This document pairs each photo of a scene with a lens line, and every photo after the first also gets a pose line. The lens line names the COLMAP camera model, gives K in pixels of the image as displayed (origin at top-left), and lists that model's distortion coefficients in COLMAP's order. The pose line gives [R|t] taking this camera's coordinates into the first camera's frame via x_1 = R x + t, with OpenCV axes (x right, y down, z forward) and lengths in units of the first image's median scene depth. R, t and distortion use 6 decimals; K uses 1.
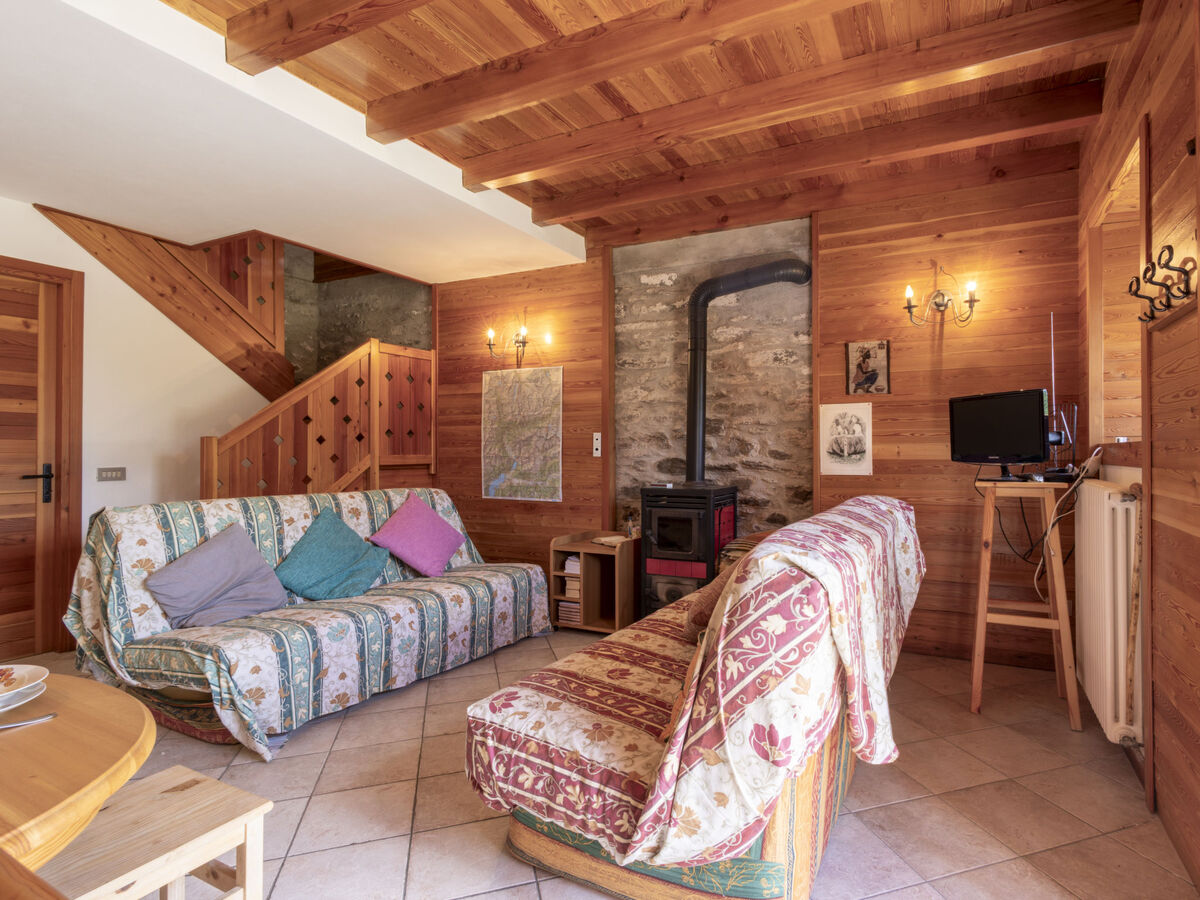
lens RADIAL K [[605.3, 0, 600.0], [0, 605.3, 450.0], [0, 0, 1]] dist [0.010956, -0.000313]
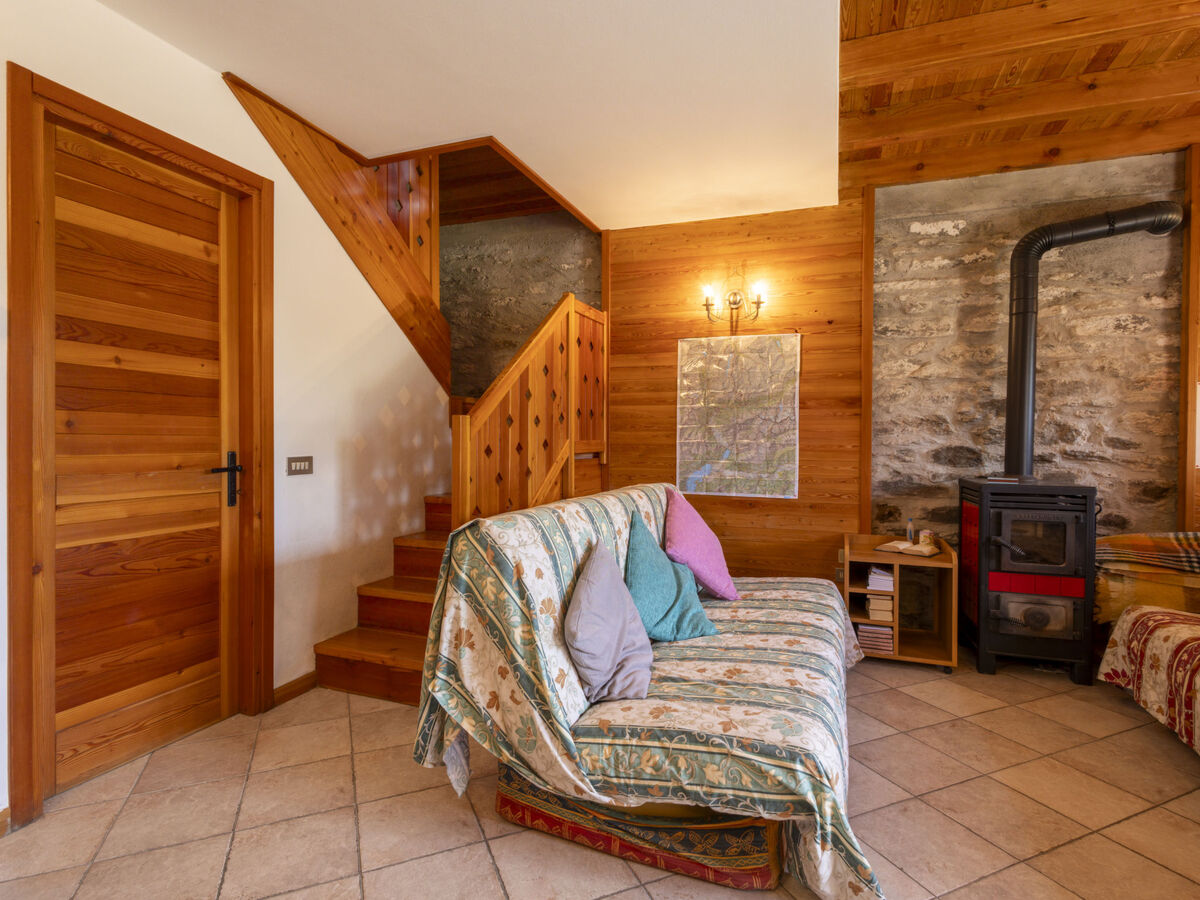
lens RADIAL K [[660.1, 0, 691.0], [0, 660.1, 450.3], [0, 0, 1]] dist [0.014656, 0.000006]
pose [[0.996063, 0.003964, 0.088554, -0.327480], [-0.005992, 0.999726, 0.022647, 0.000451], [-0.088440, -0.023089, 0.995814, 0.137551]]
